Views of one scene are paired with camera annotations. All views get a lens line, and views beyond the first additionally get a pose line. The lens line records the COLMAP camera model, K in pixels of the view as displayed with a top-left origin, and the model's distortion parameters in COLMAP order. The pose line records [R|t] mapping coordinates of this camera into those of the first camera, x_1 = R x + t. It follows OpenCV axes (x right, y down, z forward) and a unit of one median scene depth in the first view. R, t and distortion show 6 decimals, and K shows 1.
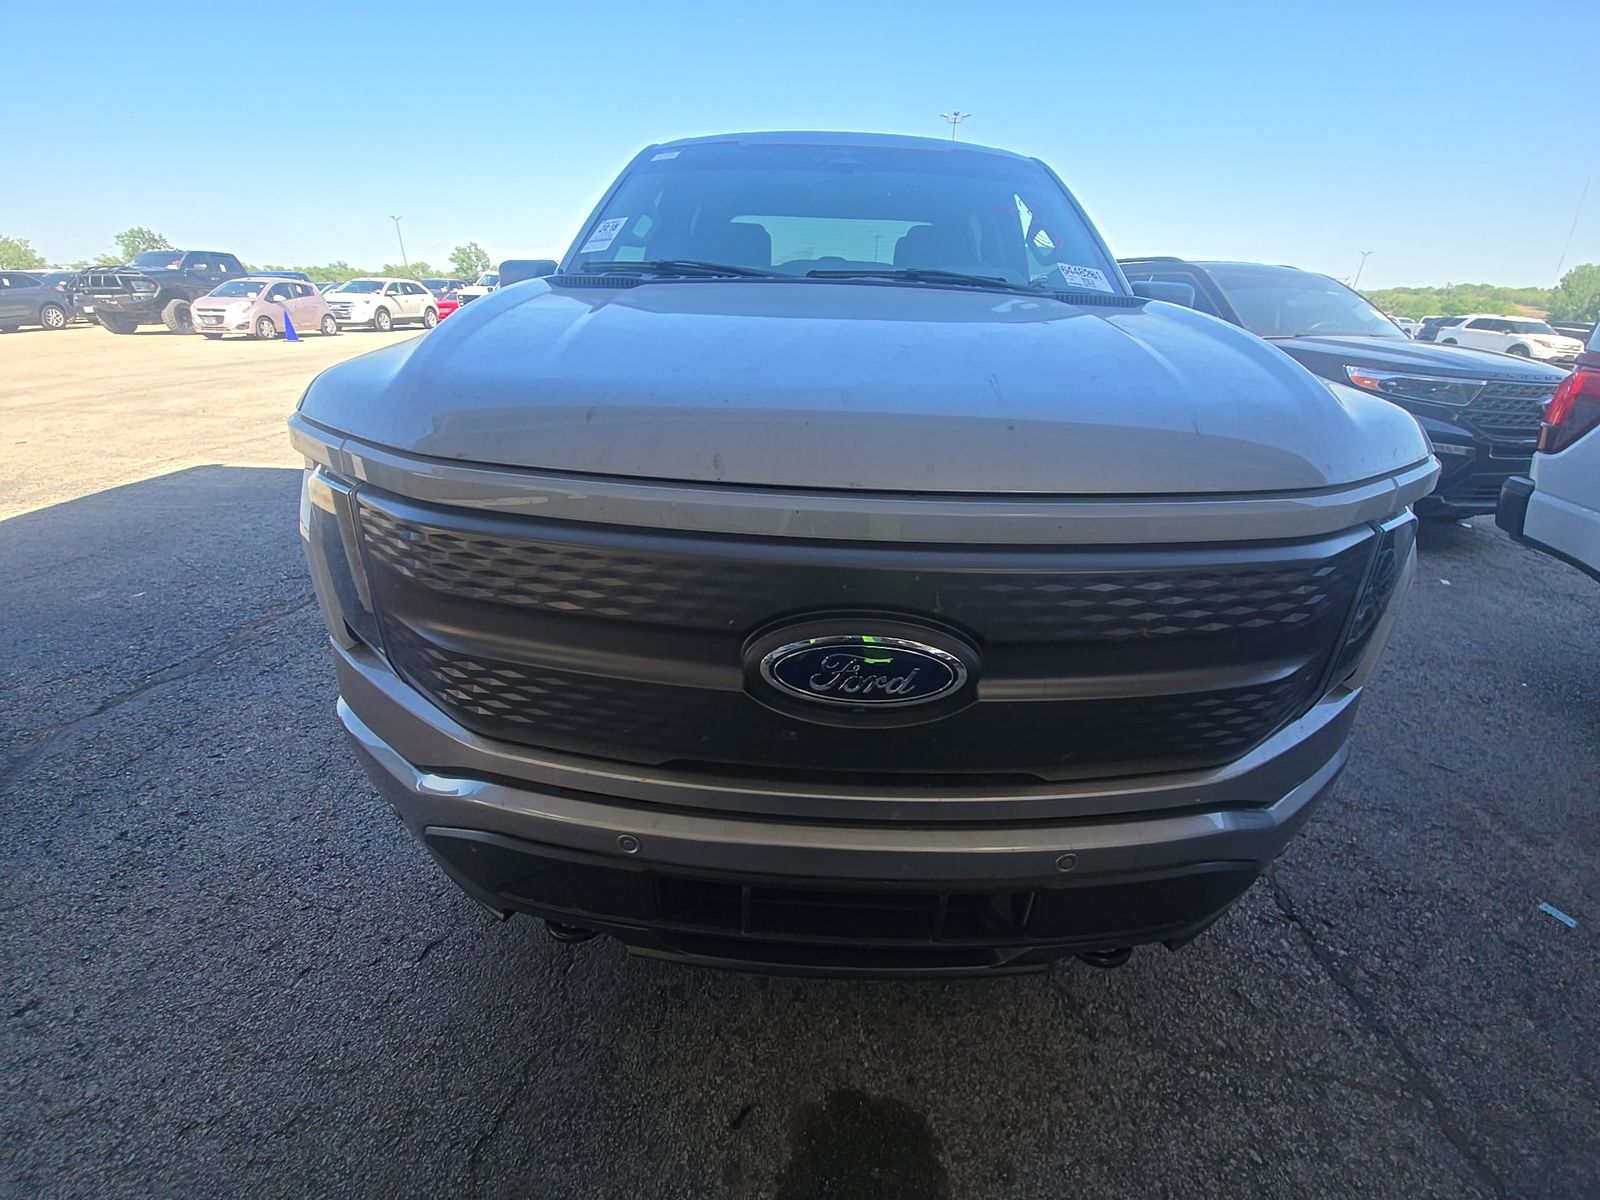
lens RADIAL K [[643.4, 0, 801.5], [0, 643.4, 594.0], [0, 0, 1]] dist [0.024493, -0.018392]
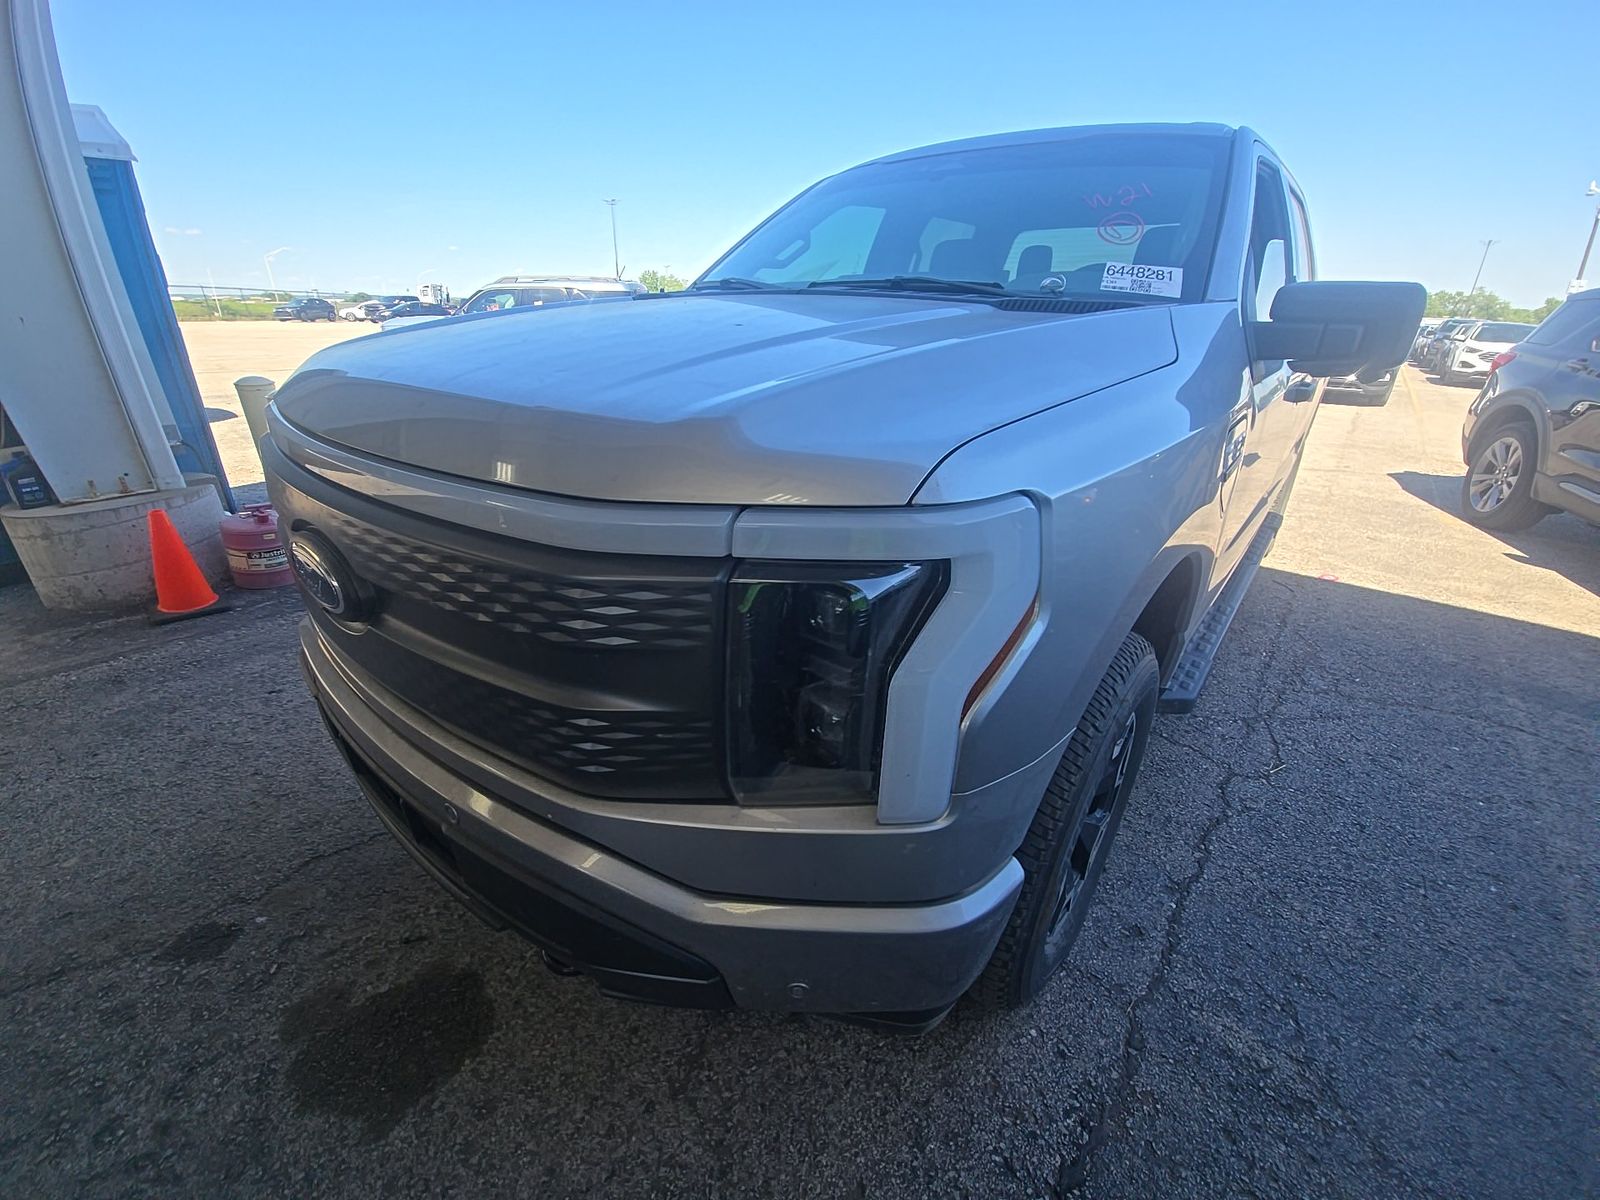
lens RADIAL K [[643.4, 0, 801.5], [0, 643.4, 594.0], [0, 0, 1]] dist [0.024493, -0.018392]
pose [[0.791255, 0.238399, -0.563099, 1.005413], [-0.256704, 0.965299, 0.047963, -0.094734], [0.554994, 0.106599, 0.824996, 0.288568]]
